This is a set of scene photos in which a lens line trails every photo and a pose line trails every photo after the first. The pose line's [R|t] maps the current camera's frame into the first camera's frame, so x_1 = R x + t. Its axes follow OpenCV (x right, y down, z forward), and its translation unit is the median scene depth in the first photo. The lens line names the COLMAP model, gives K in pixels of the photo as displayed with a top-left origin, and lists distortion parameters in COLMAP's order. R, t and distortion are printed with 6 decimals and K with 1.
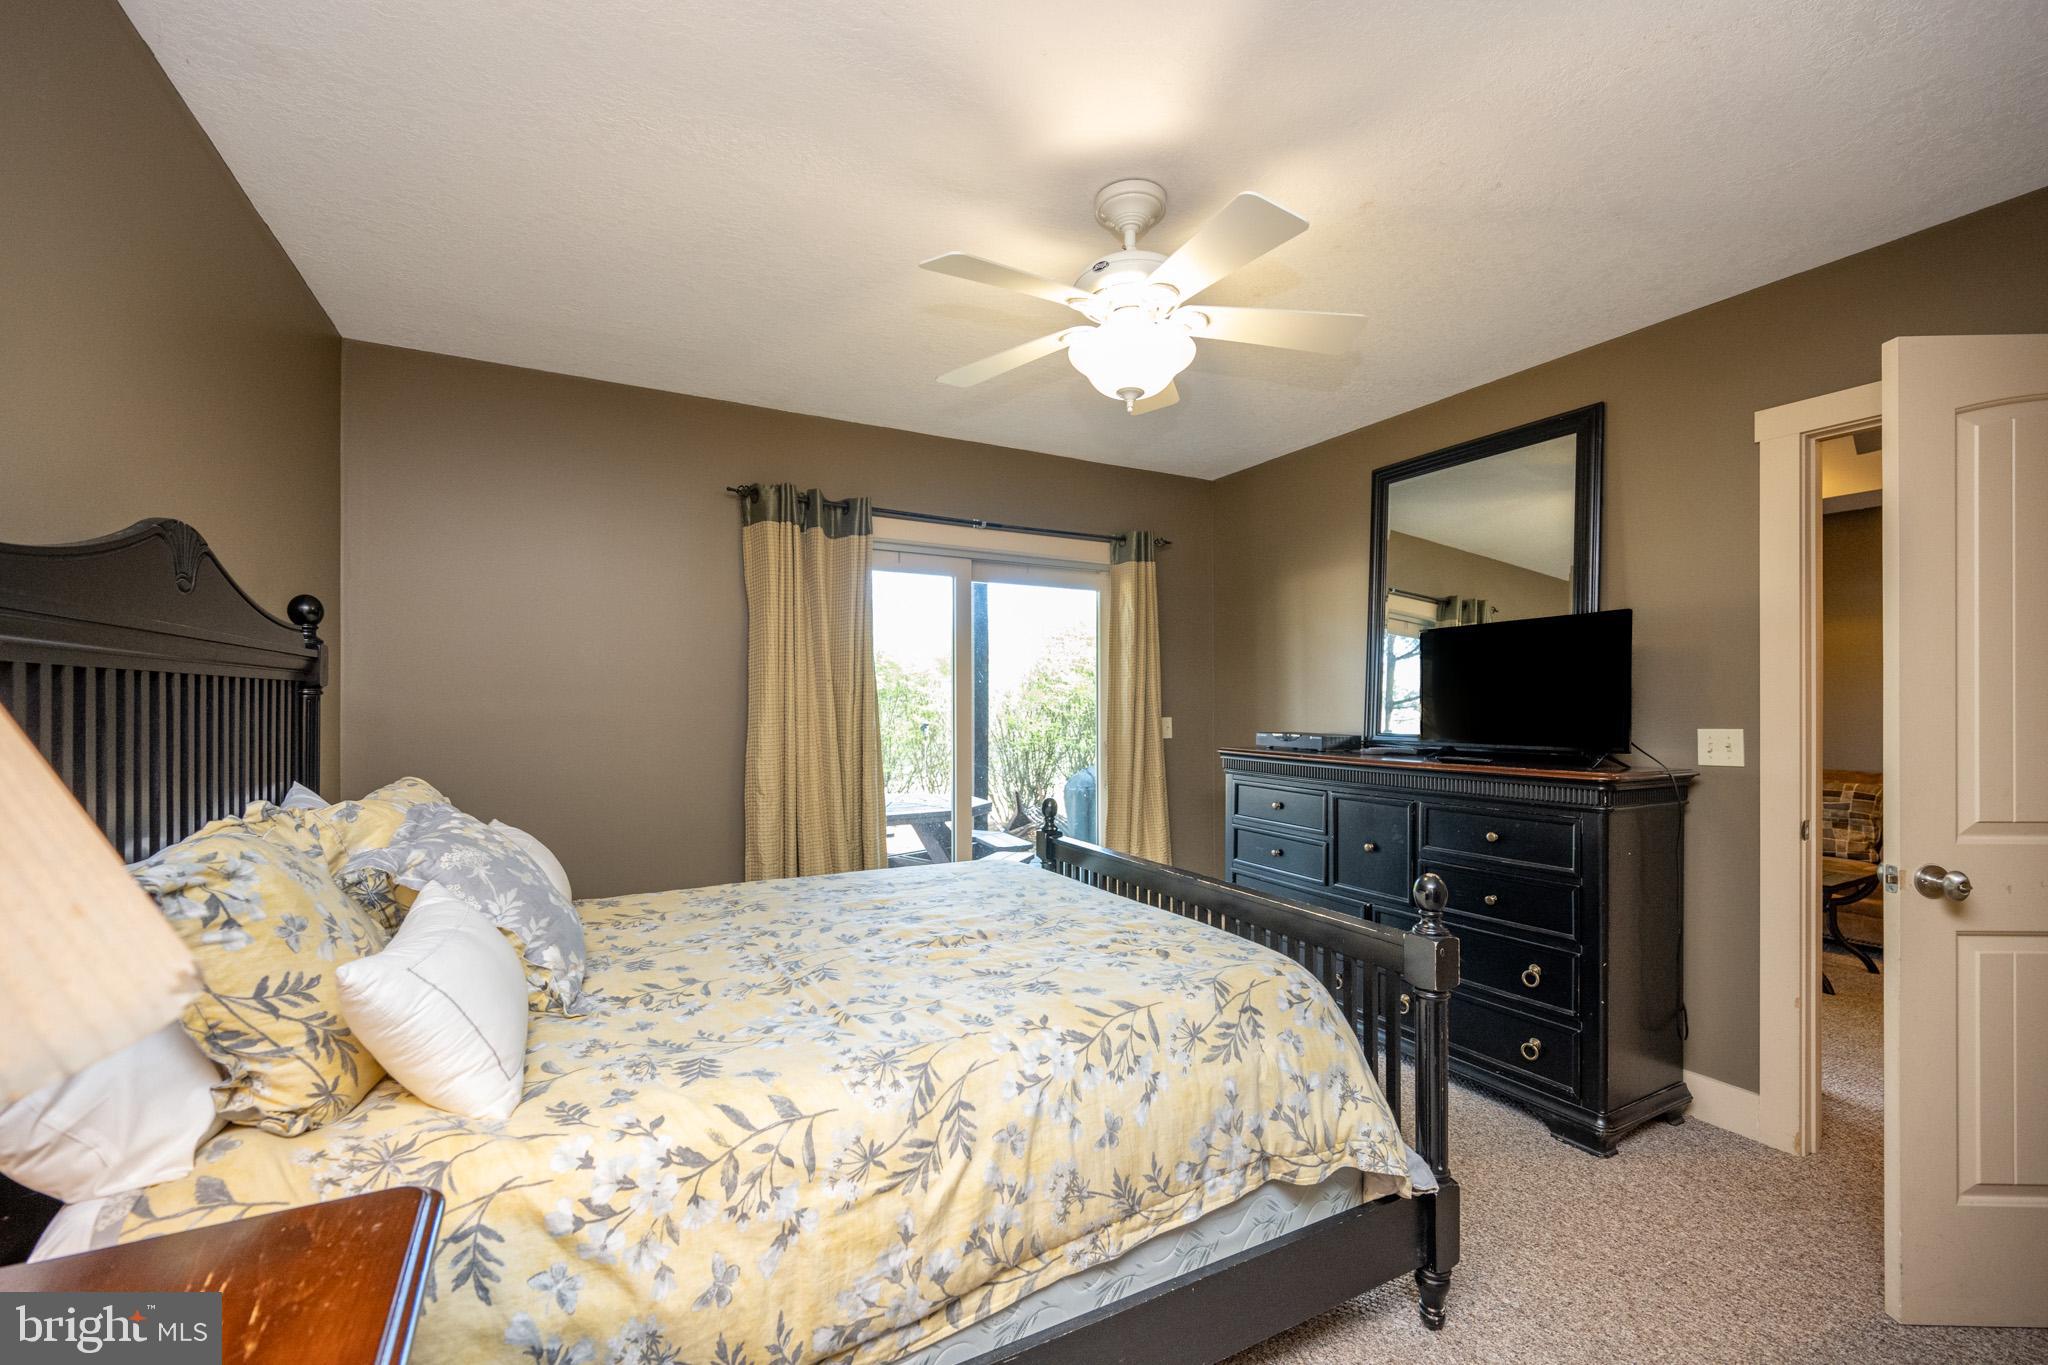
lens RADIAL K [[829.6, 0, 1027.5], [0, 829.6, 708.7], [0, 0, 1]] dist [-0.002147, -0.000090]
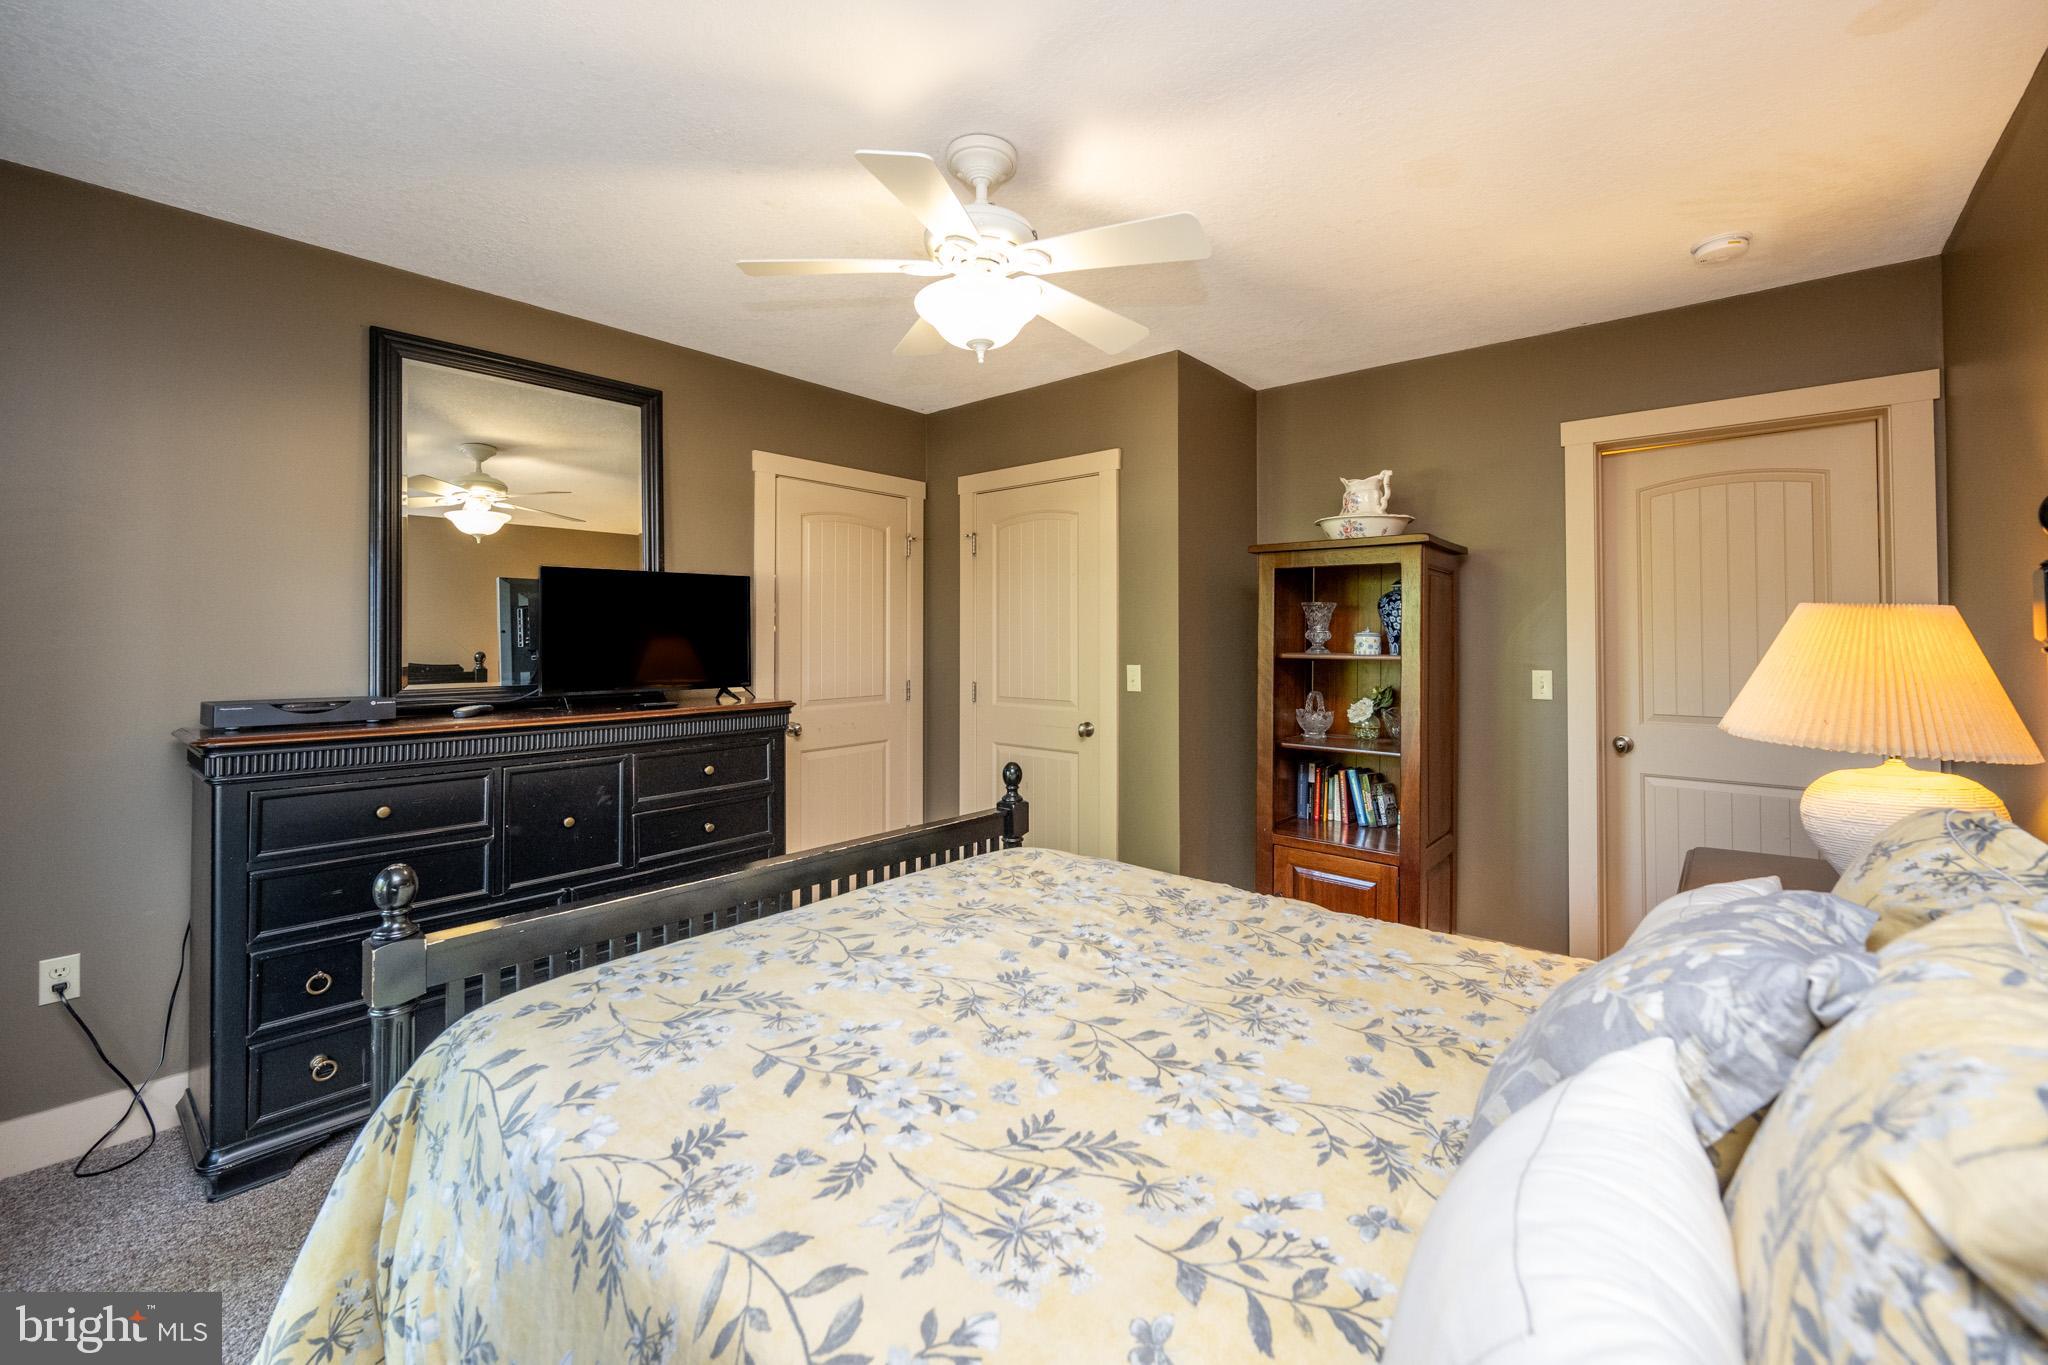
lens RADIAL K [[841.7, 0, 1027.0], [0, 841.7, 634.4], [0, 0, 1]] dist [-0.000804, -0.000036]
pose [[-0.356374, 0.003298, 0.934338, -0.825561], [0.000046, 0.999994, -0.003512, -0.029330], [-0.934343, -0.001209, -0.356372, 1.286348]]
